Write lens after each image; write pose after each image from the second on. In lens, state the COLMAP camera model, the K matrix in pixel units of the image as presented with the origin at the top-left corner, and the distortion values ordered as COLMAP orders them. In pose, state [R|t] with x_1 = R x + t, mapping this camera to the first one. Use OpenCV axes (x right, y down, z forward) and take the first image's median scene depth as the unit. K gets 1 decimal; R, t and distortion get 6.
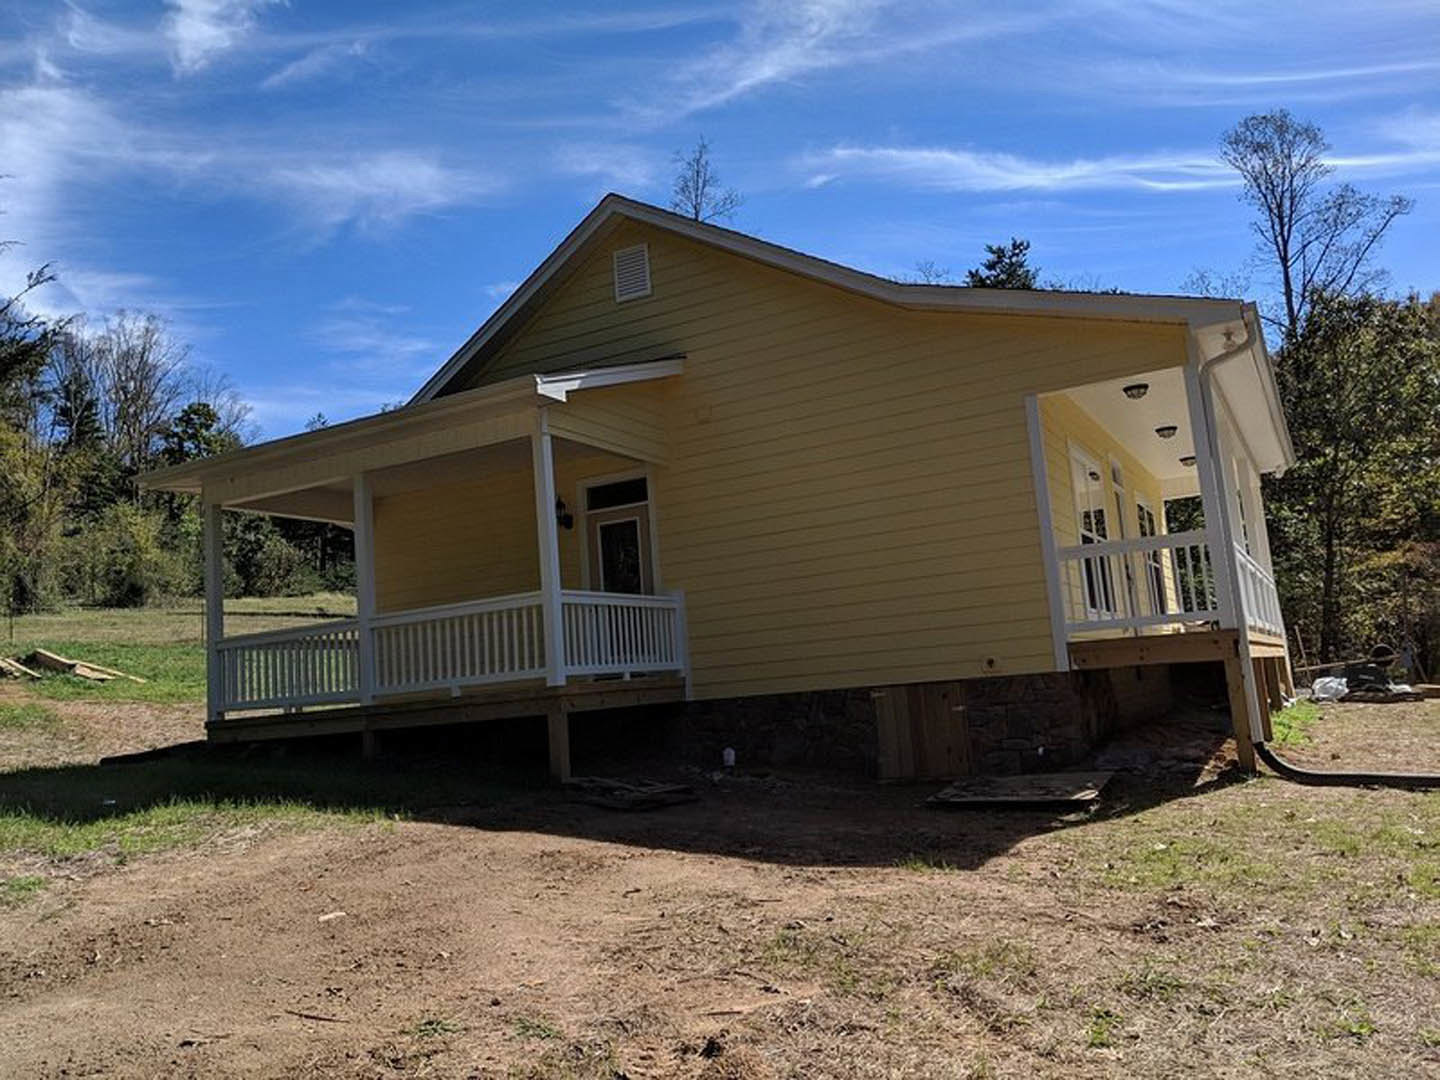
lens RADIAL K [[1149.6, 0, 719.0], [0, 1149.6, 532.5], [0, 0, 1]] dist [0.017772, -0.051428]
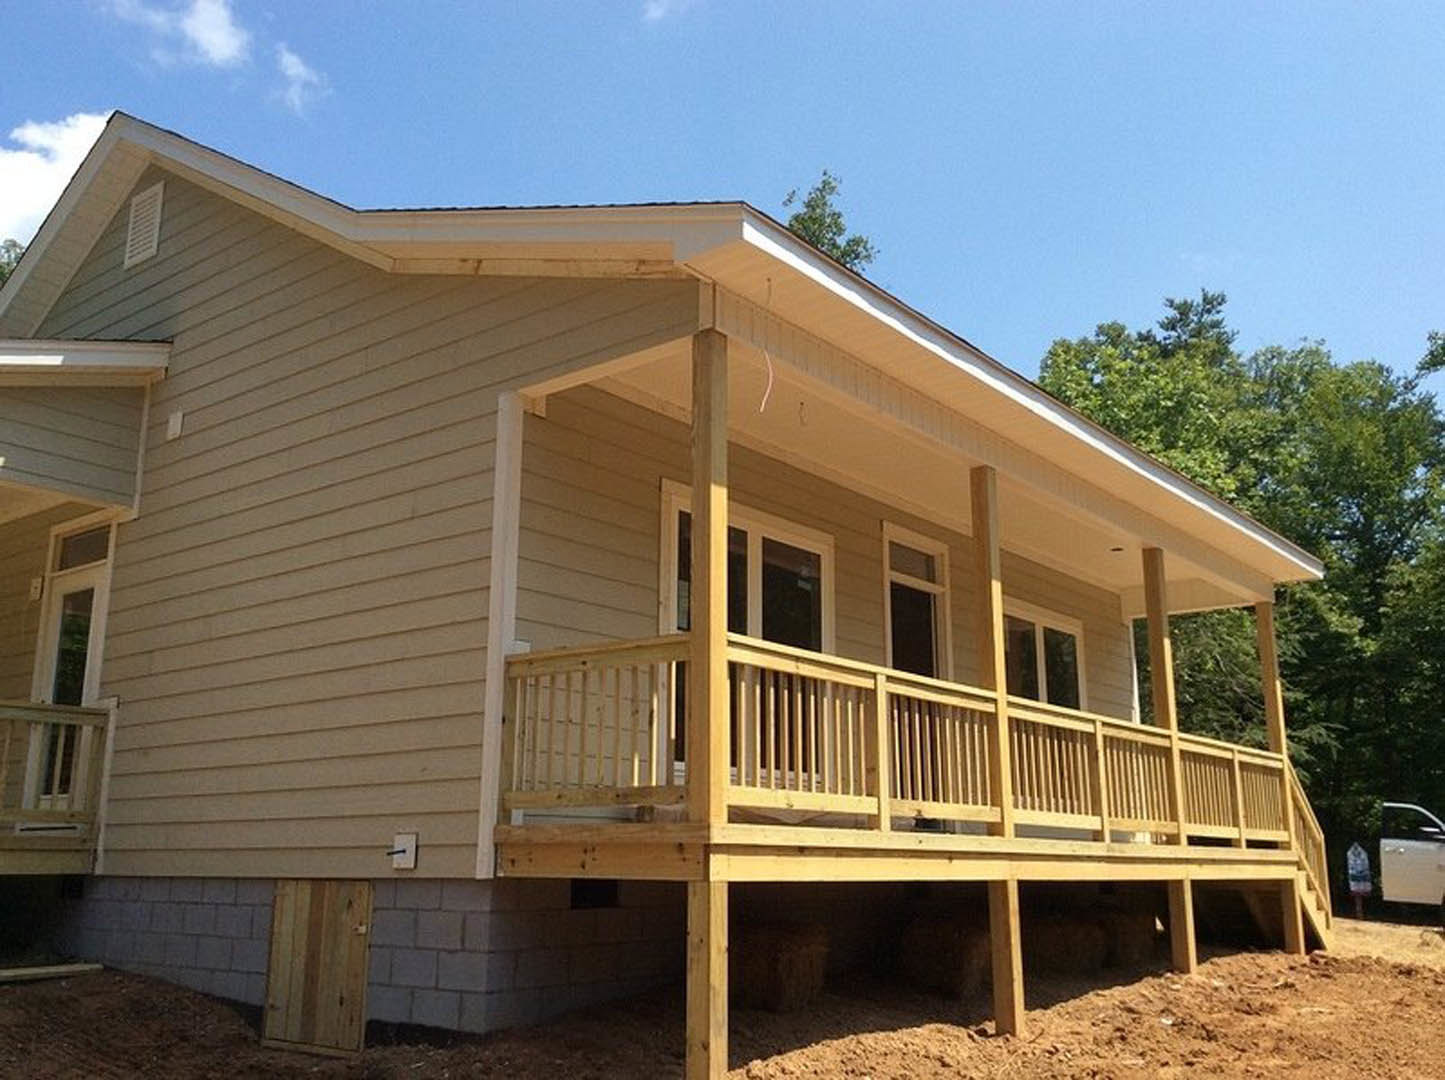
lens RADIAL K [[1360.7, 0, 722.6], [0, 1360.7, 540.3], [0, 0, 1]] dist [-0.008195, 0.000000]
pose [[0.980385, 0.037221, -0.193547, 0.126860], [-0.055292, 0.994512, -0.088823, 0.003209], [0.189179, 0.097782, 0.977062, 0.091323]]
